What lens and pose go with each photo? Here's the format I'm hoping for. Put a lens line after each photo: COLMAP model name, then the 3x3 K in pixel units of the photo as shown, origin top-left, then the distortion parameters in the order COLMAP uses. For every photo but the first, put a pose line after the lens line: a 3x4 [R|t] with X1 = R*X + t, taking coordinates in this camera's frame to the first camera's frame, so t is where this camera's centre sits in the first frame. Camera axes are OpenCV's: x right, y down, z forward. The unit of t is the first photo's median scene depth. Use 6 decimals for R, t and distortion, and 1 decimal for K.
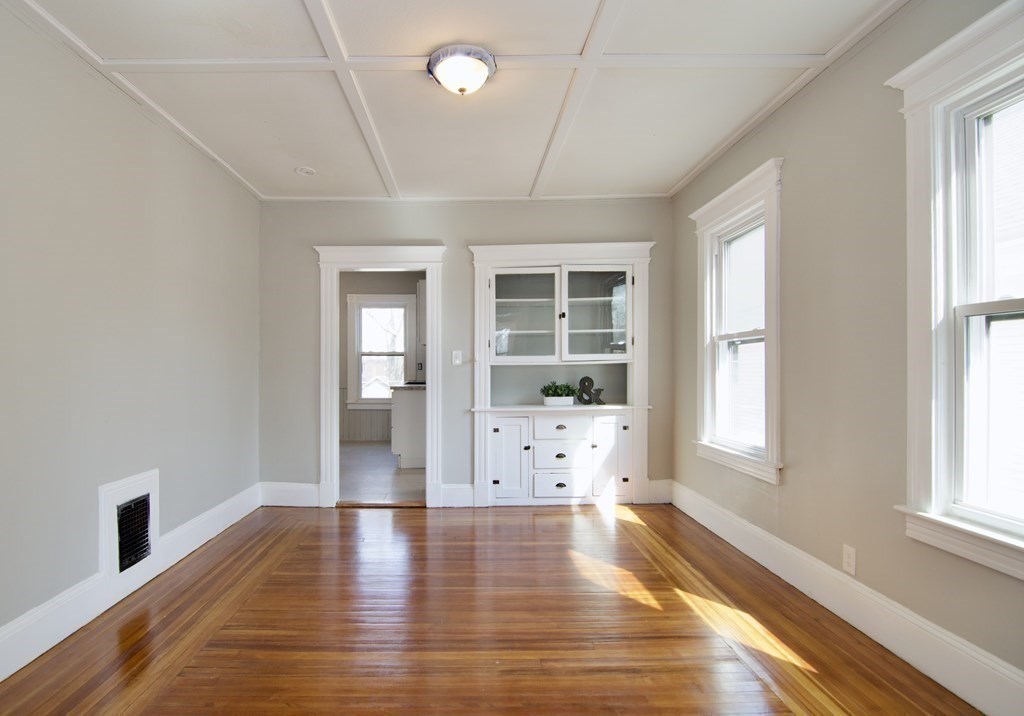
lens RADIAL K [[522.1, 0, 462.6], [0, 522.1, 370.9], [0, 0, 1]] dist [-0.011684, -0.006399]
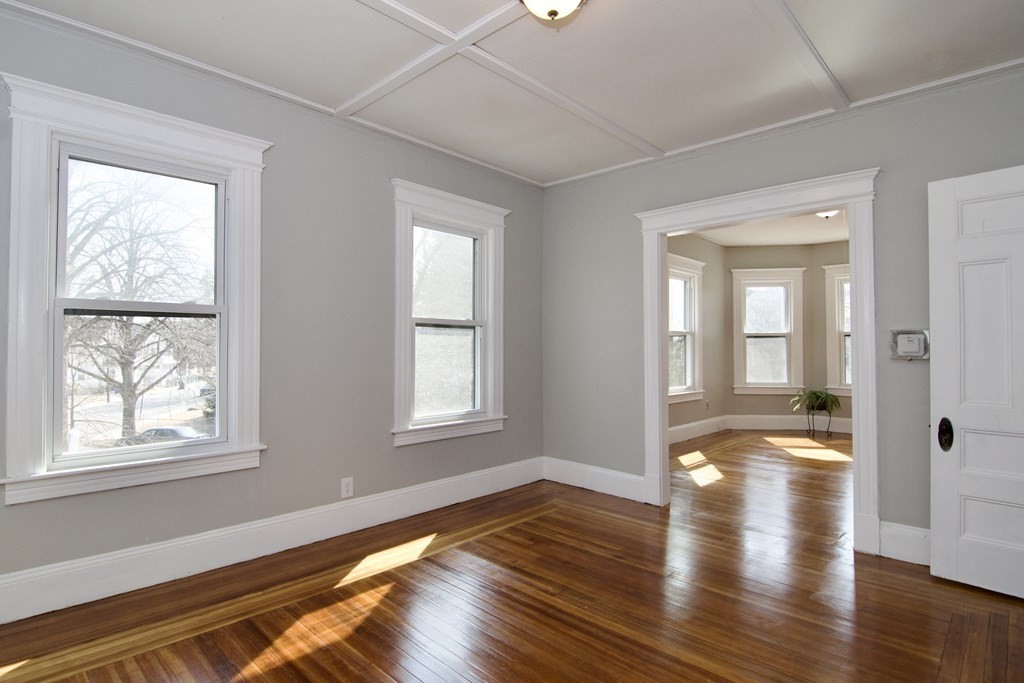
lens RADIAL K [[526.5, 0, 505.6], [0, 526.5, 338.3], [0, 0, 1]] dist [-0.014692, 0.000117]
pose [[-0.716078, 0.014211, 0.697875, -0.535323], [0.006776, 0.999887, -0.013408, -0.011339], [-0.697987, -0.004872, -0.716094, 1.693923]]
